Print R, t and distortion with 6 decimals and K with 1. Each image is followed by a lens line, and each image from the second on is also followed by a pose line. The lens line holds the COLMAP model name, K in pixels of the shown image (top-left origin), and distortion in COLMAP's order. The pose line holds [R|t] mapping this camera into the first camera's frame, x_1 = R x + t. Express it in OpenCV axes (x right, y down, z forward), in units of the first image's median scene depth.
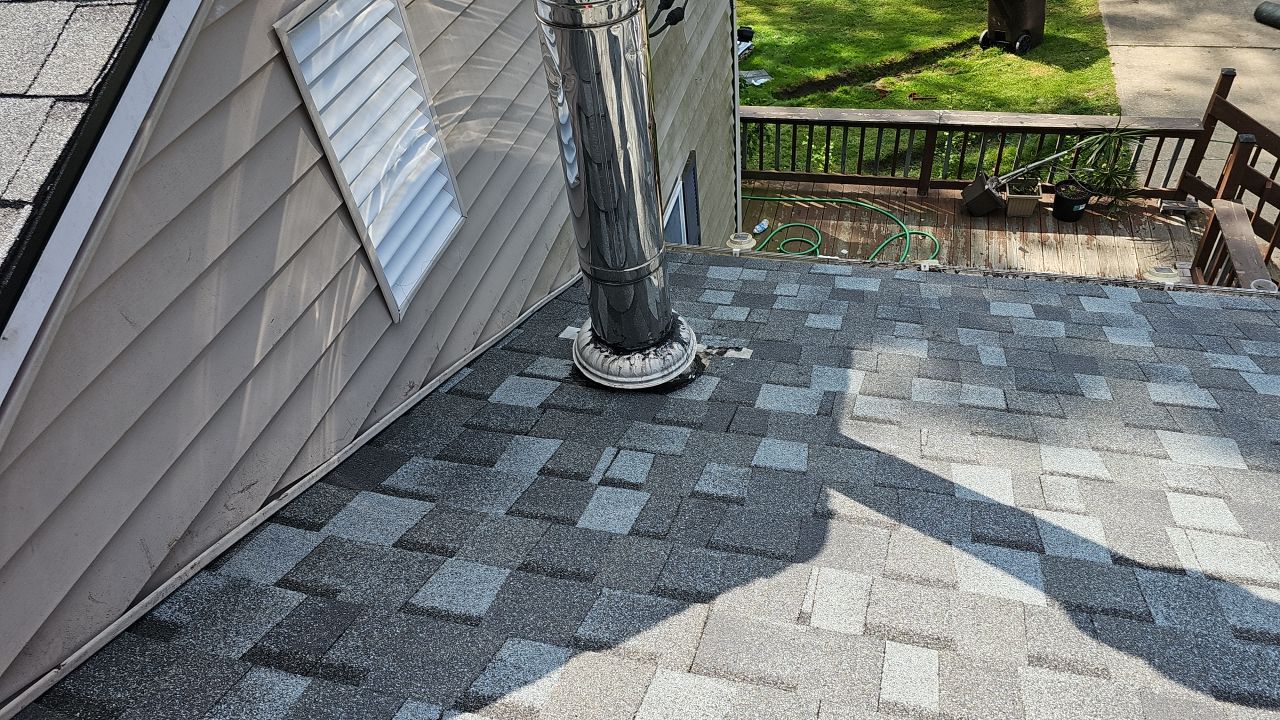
lens RADIAL K [[854.5, 0, 662.6], [0, 854.5, 358.8], [0, 0, 1]] dist [0.073312, -0.077370]
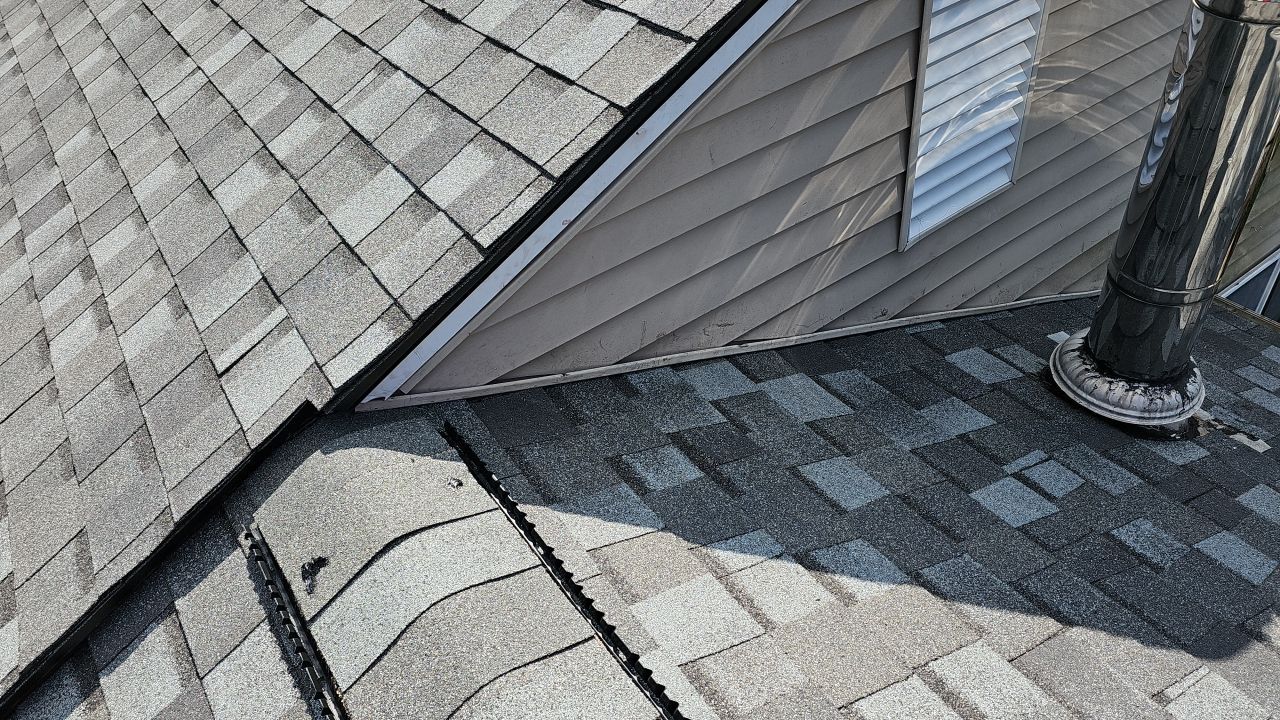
lens RADIAL K [[875.6, 0, 625.7], [0, 875.6, 360.4], [0, 0, 1]] dist [0.062314, -0.058758]
pose [[0.746947, 0.434537, -0.503237, 0.045686], [-0.419816, 0.895157, 0.149827, 0.061564], [0.515581, 0.099354, 0.851061, -0.088397]]
